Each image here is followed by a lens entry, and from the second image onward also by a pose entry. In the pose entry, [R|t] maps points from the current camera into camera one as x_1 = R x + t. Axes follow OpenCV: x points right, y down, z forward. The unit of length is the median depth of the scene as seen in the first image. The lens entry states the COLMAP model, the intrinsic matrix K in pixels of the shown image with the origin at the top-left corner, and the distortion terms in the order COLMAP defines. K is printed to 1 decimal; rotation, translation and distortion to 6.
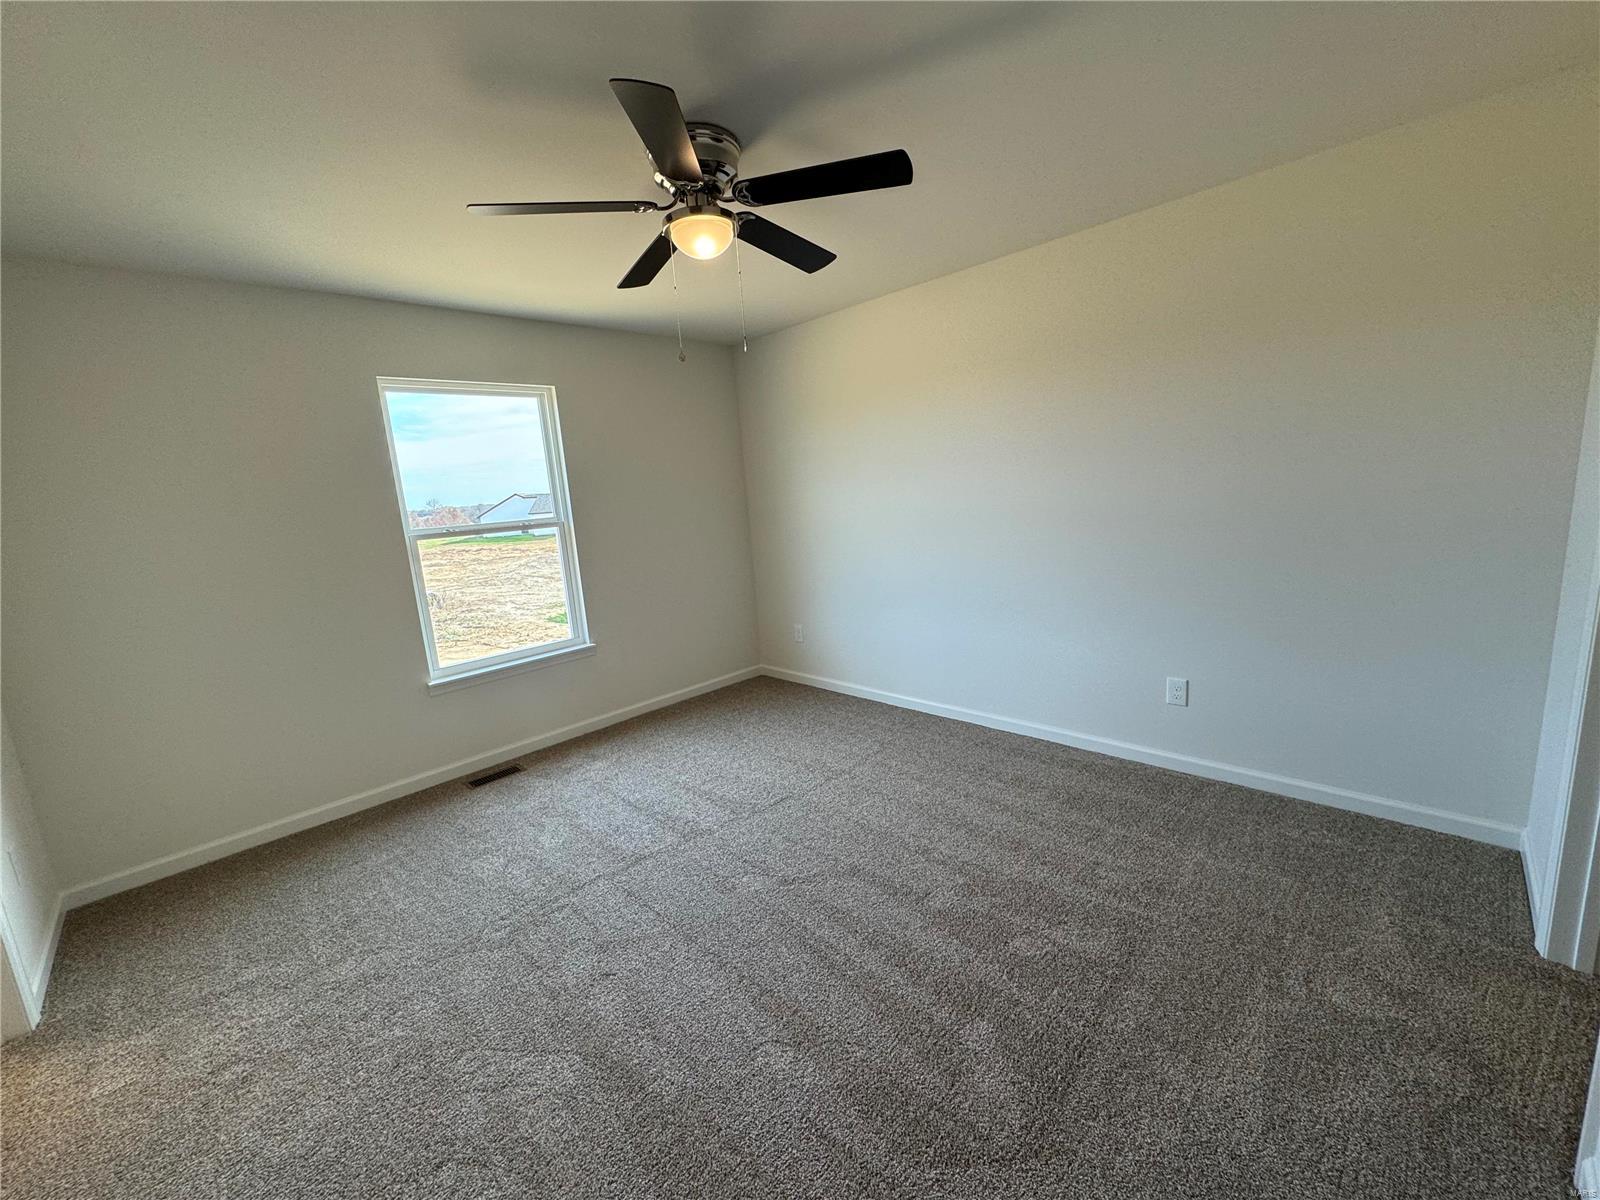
lens RADIAL K [[636.3, 0, 800.0], [0, 636.3, 600.0], [0, 0, 1]] dist [0.001137, 0.000406]
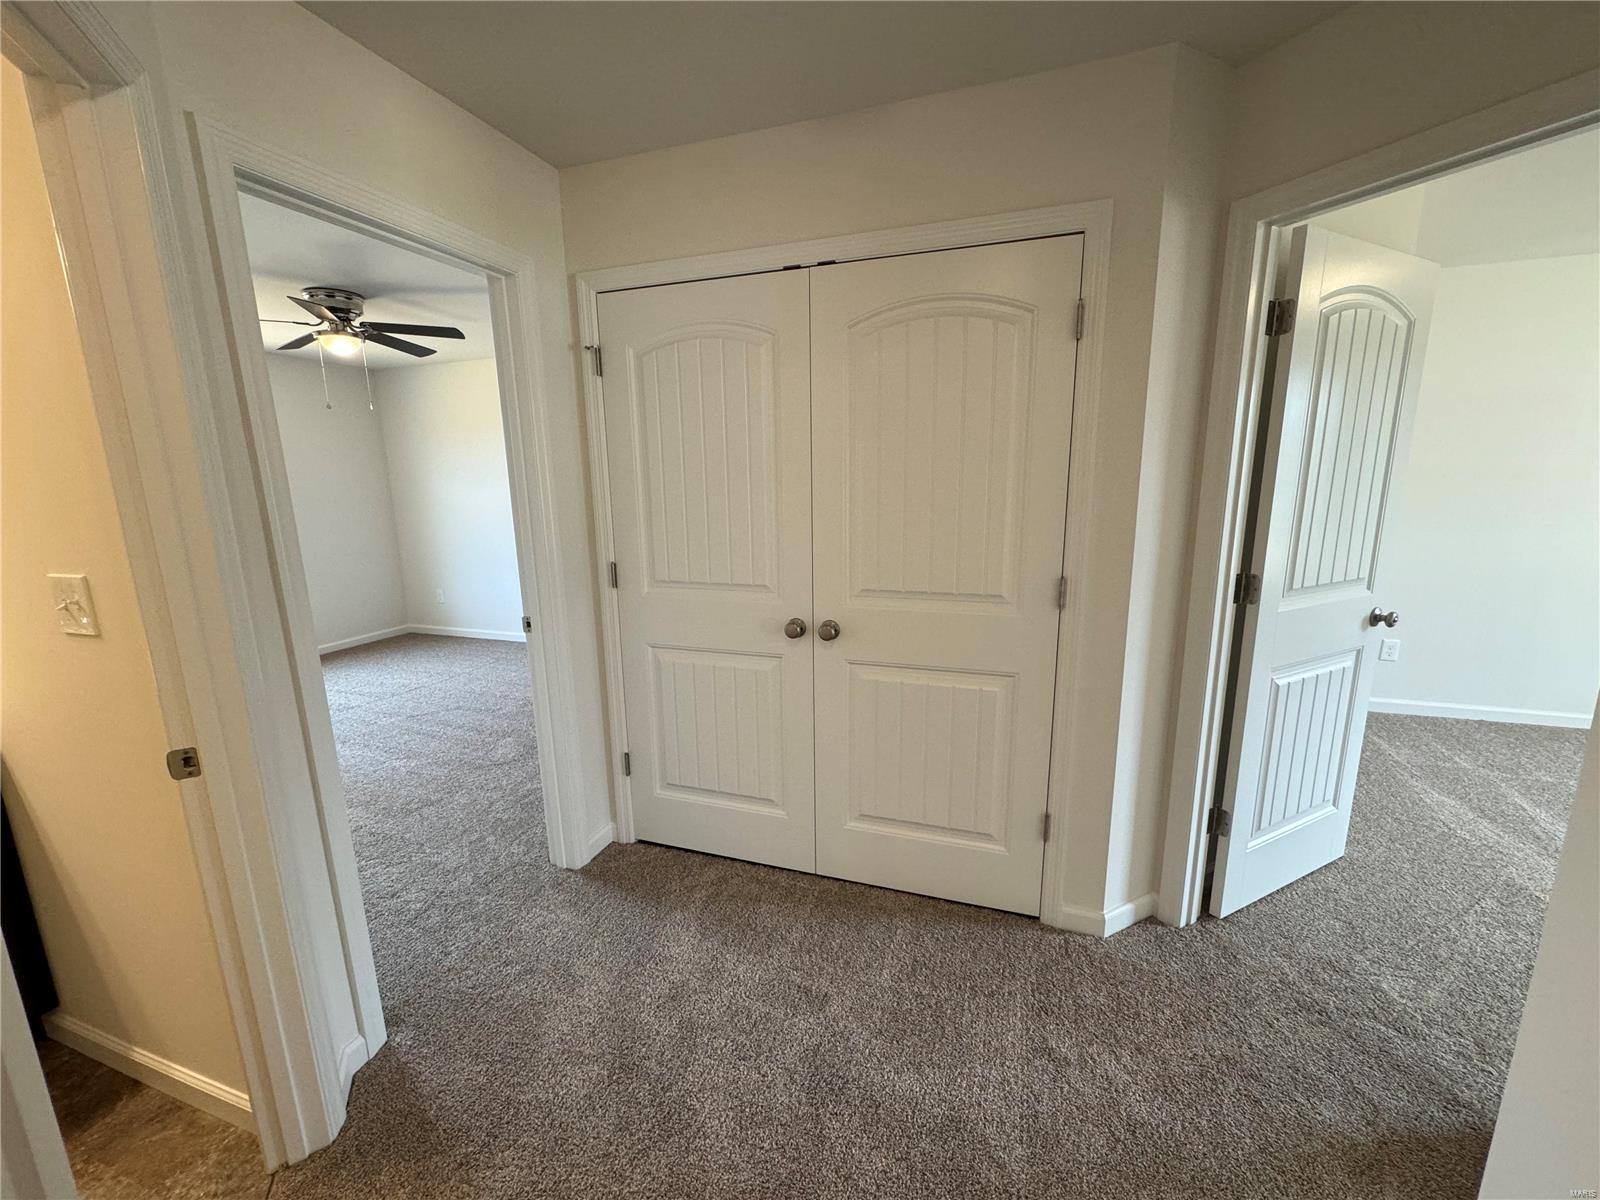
lens RADIAL K [[635.3, 0, 800.0], [0, 635.3, 600.0], [0, 0, 1]] dist [-0.001826, -0.000356]
pose [[0.894460, -0.029151, 0.446198, 0.135785], [0.028543, 0.999560, 0.008086, 0.124760], [-0.446237, 0.005503, 0.894898, -0.857809]]
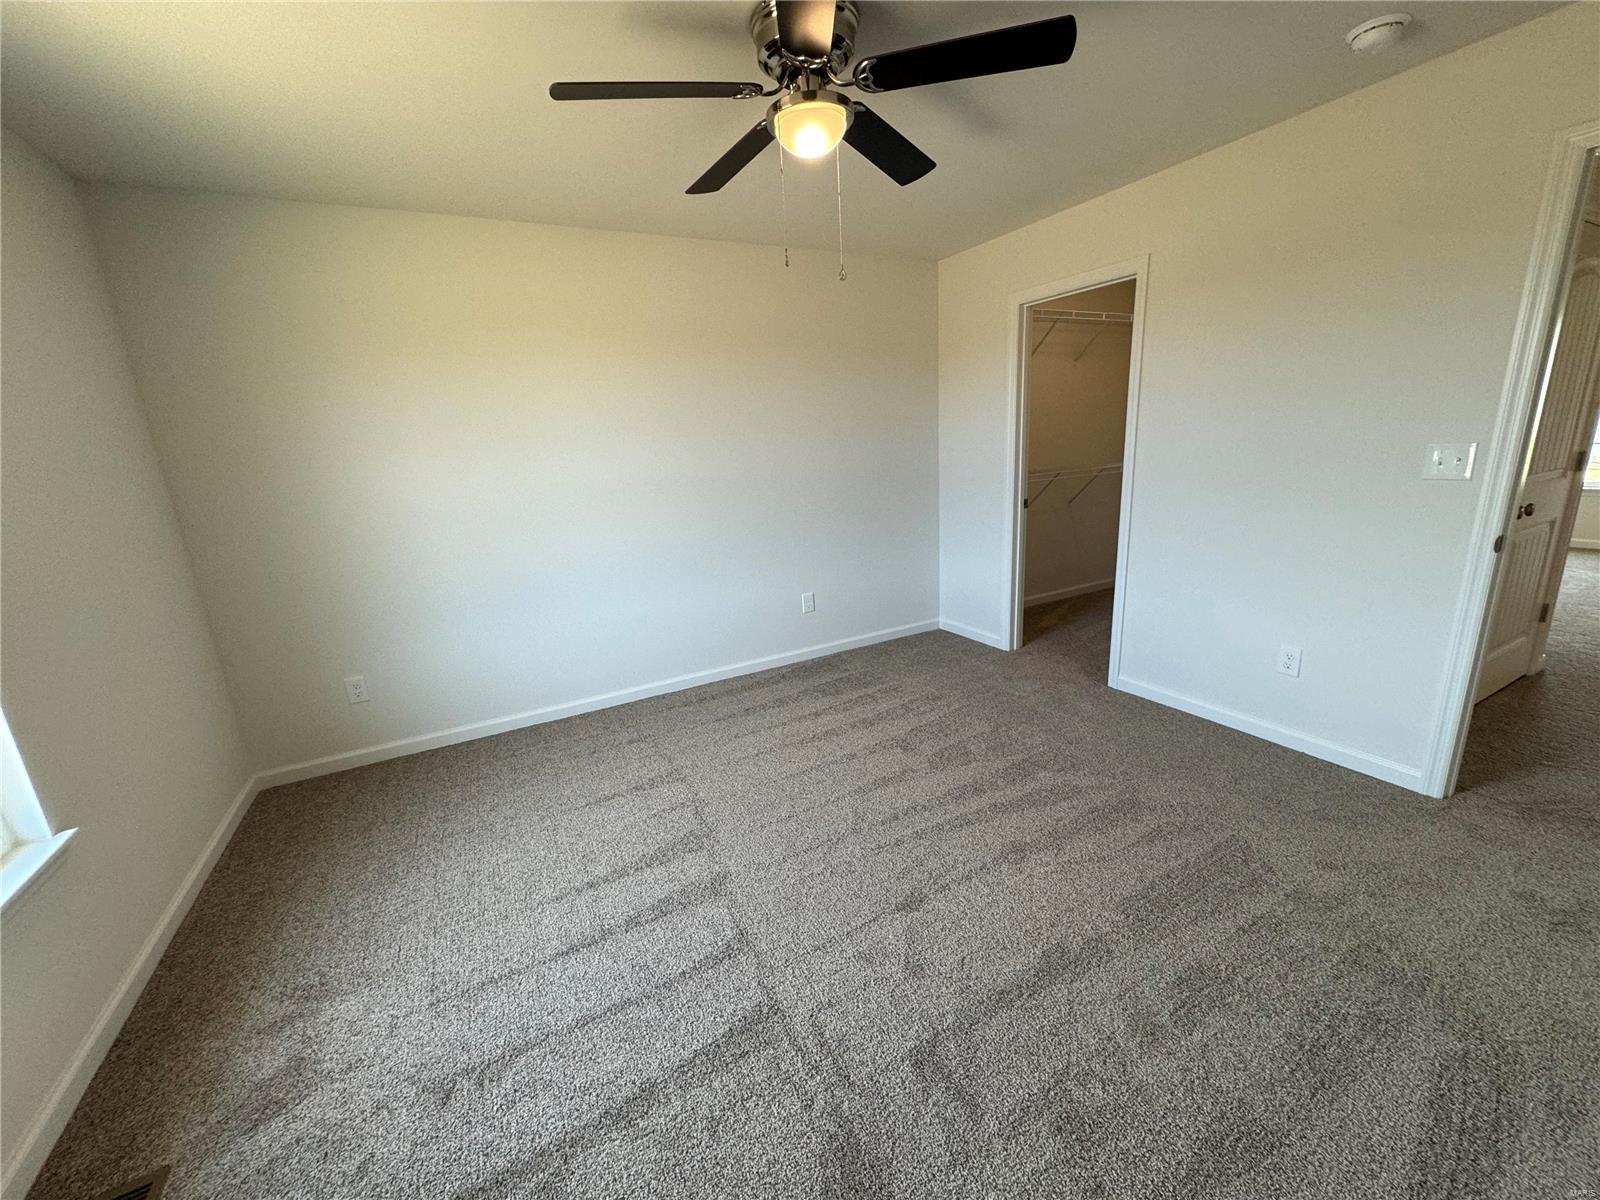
lens RADIAL K [[636.3, 0, 800.0], [0, 636.3, 600.0], [0, 0, 1]] dist [0.001137, 0.000406]
pose [[0.294804, -0.180594, 0.938337, -0.791495], [0.205543, 0.970976, 0.122299, -0.040383], [-0.933190, 0.156814, 0.323368, 0.604347]]
